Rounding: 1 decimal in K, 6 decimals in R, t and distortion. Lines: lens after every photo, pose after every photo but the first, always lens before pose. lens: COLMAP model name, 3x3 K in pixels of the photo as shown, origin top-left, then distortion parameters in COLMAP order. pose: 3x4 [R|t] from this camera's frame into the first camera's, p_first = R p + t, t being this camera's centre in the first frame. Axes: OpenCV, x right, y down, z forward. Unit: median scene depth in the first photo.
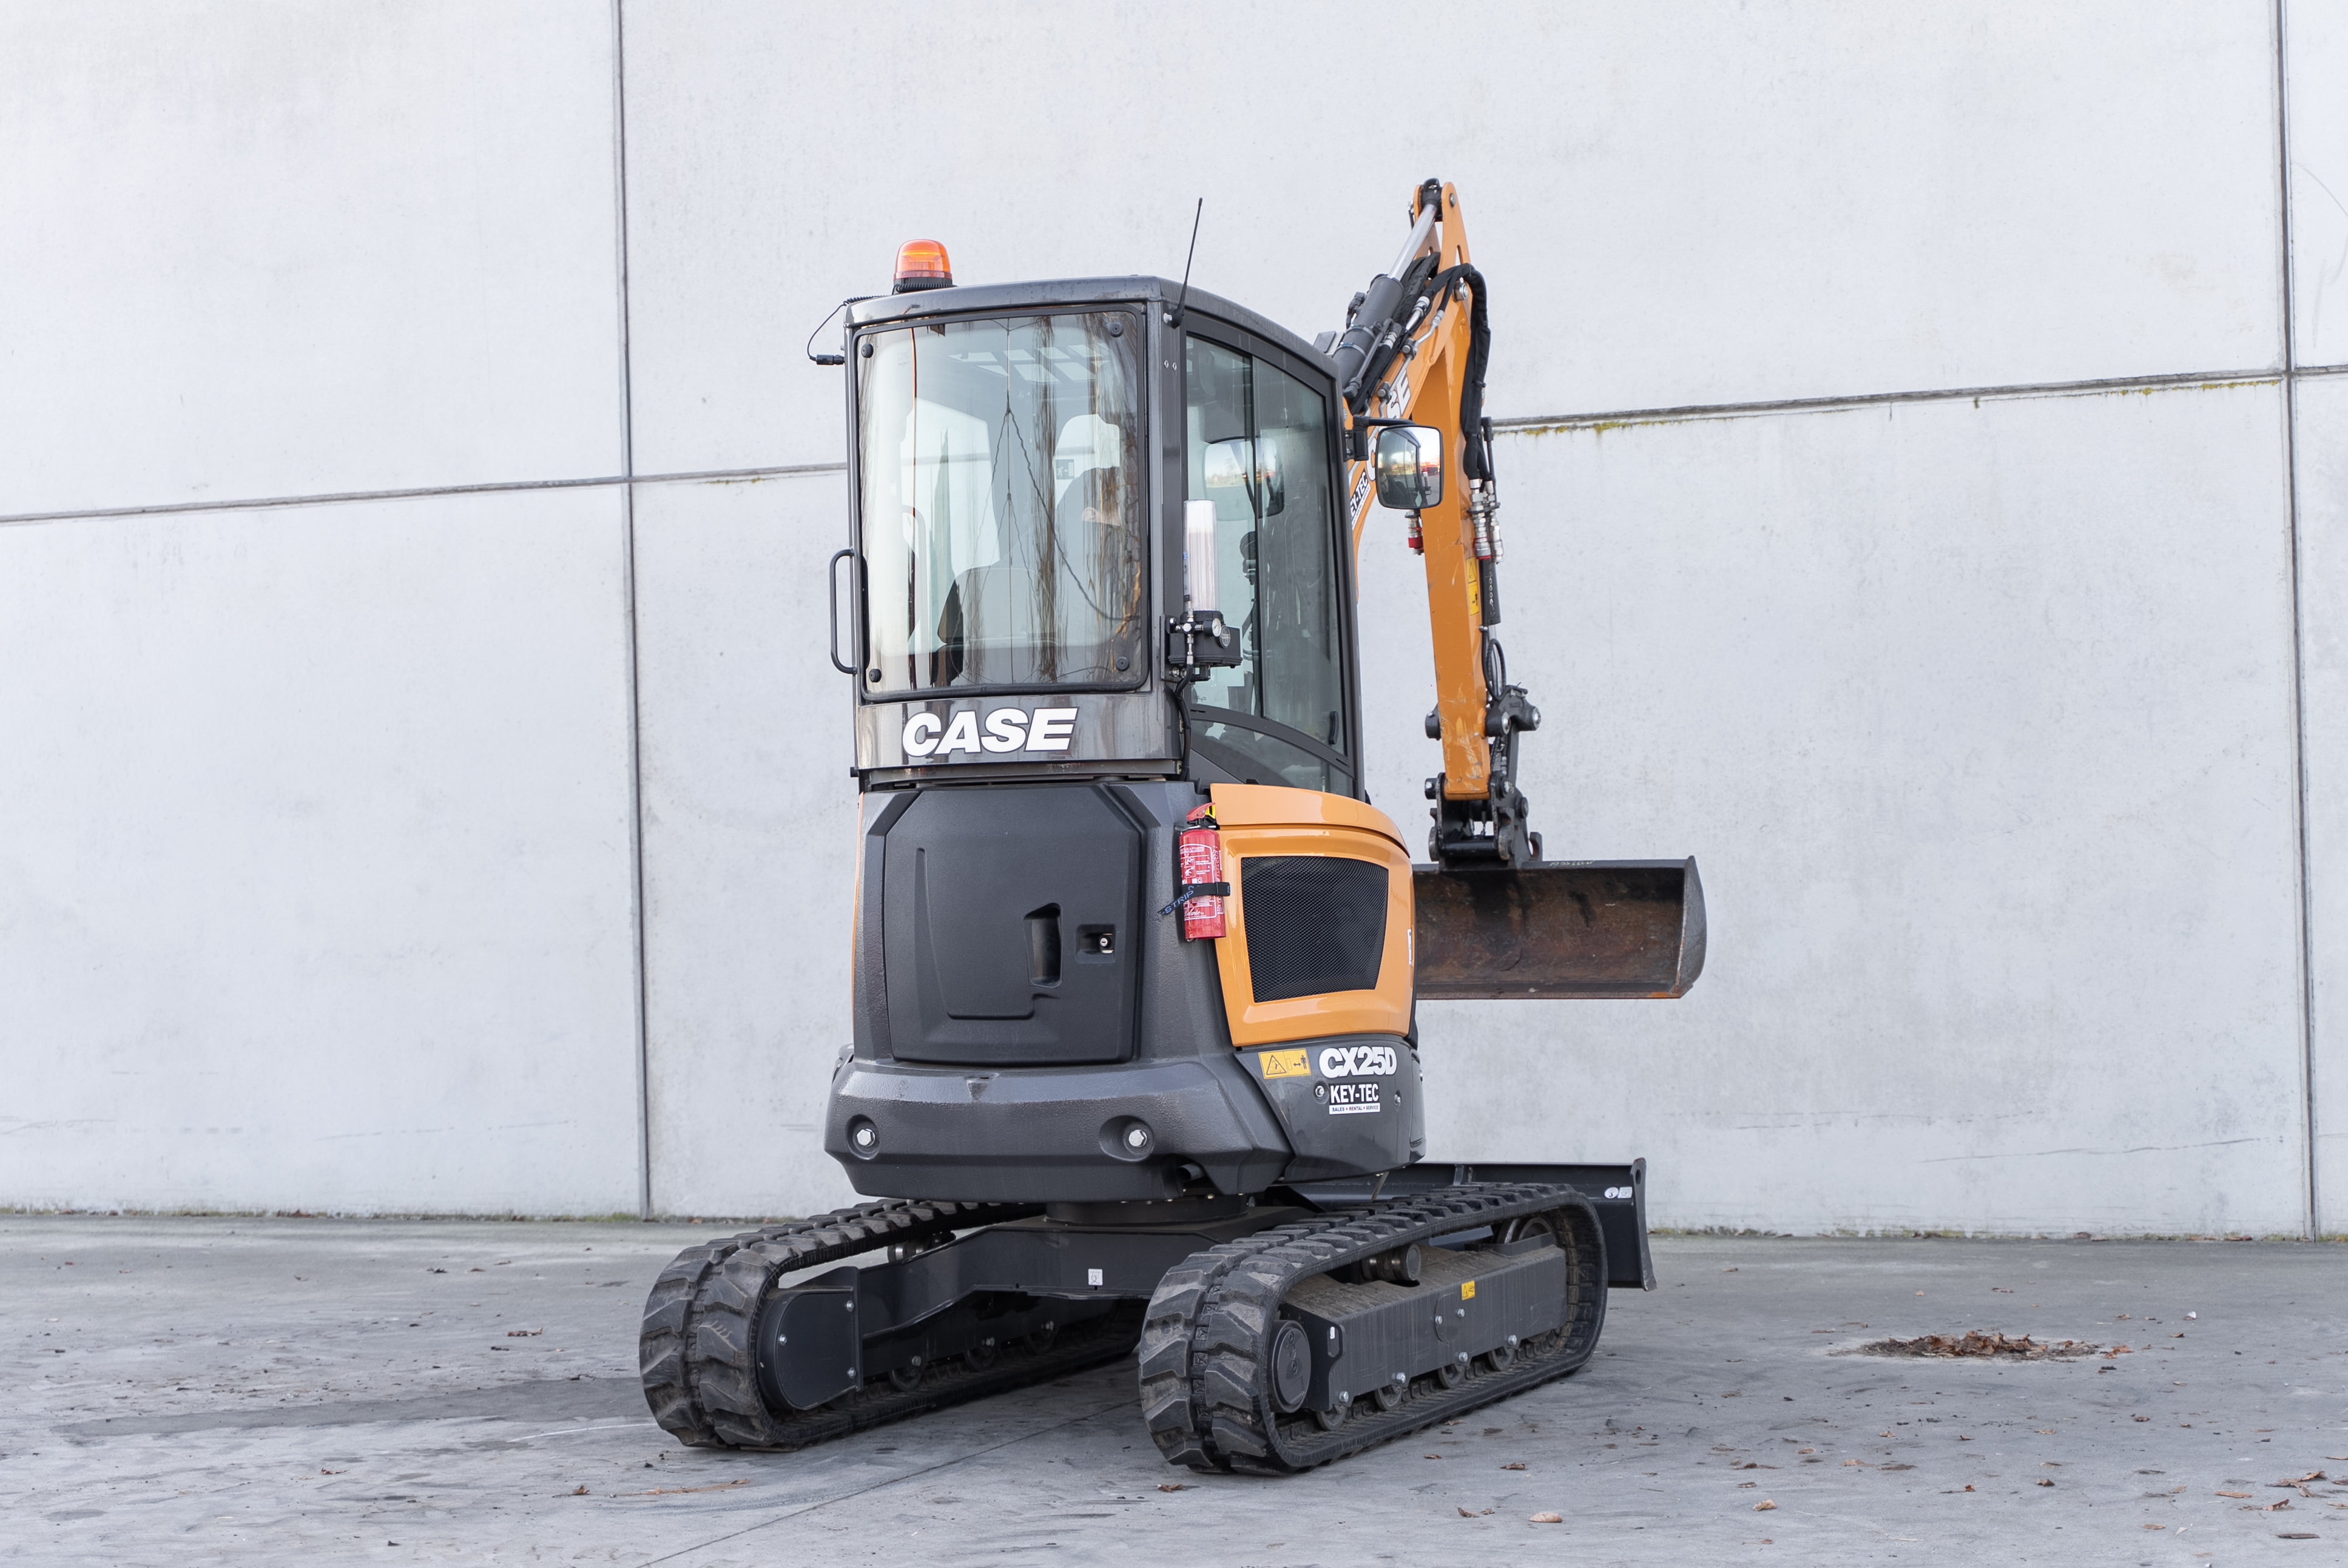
lens RADIAL K [[4301.1, 0, 1211.1], [0, 4301.1, 809.9], [0, 0, 1]] dist [0.010030, 0.000000]
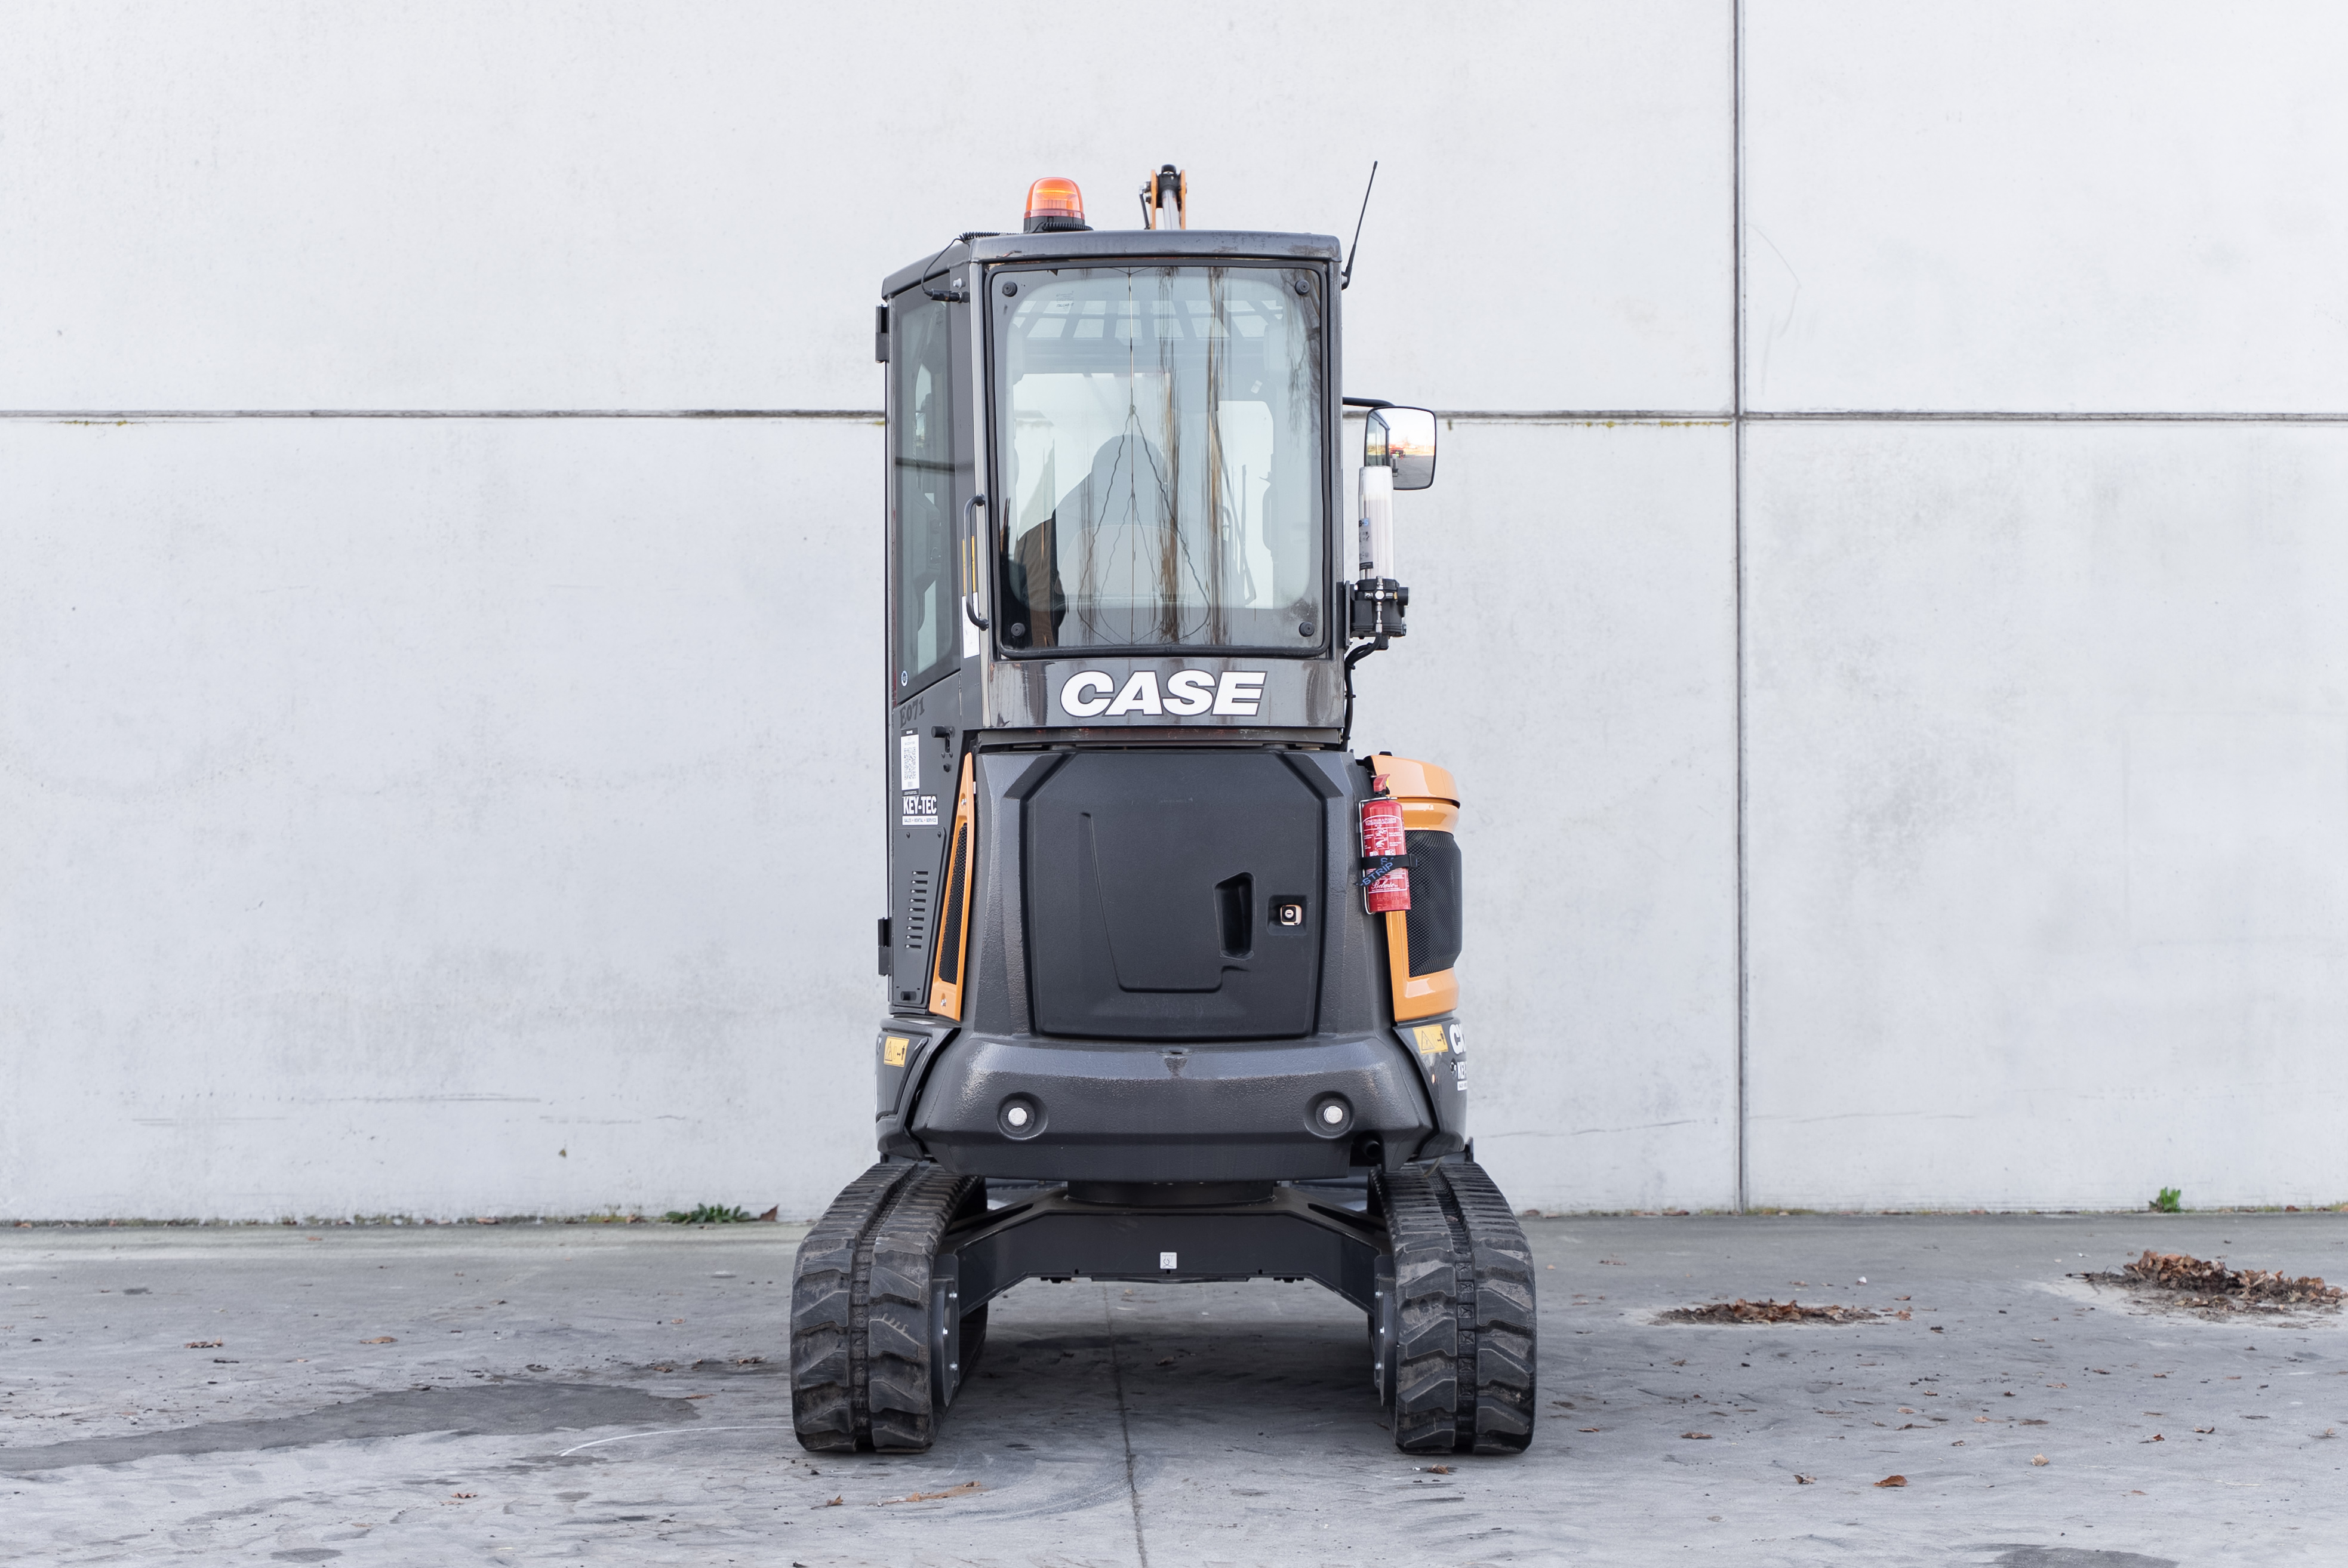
lens RADIAL K [[4097.3, 0, 1159.7], [0, 4097.3, 793.3], [0, 0, 1]] dist [0.002378, 0.000000]
pose [[0.905930, 0.027866, 0.422509, -0.299411], [-0.023620, 0.999604, -0.015283, 0.012358], [-0.422768, 0.003865, 0.906230, 0.115823]]
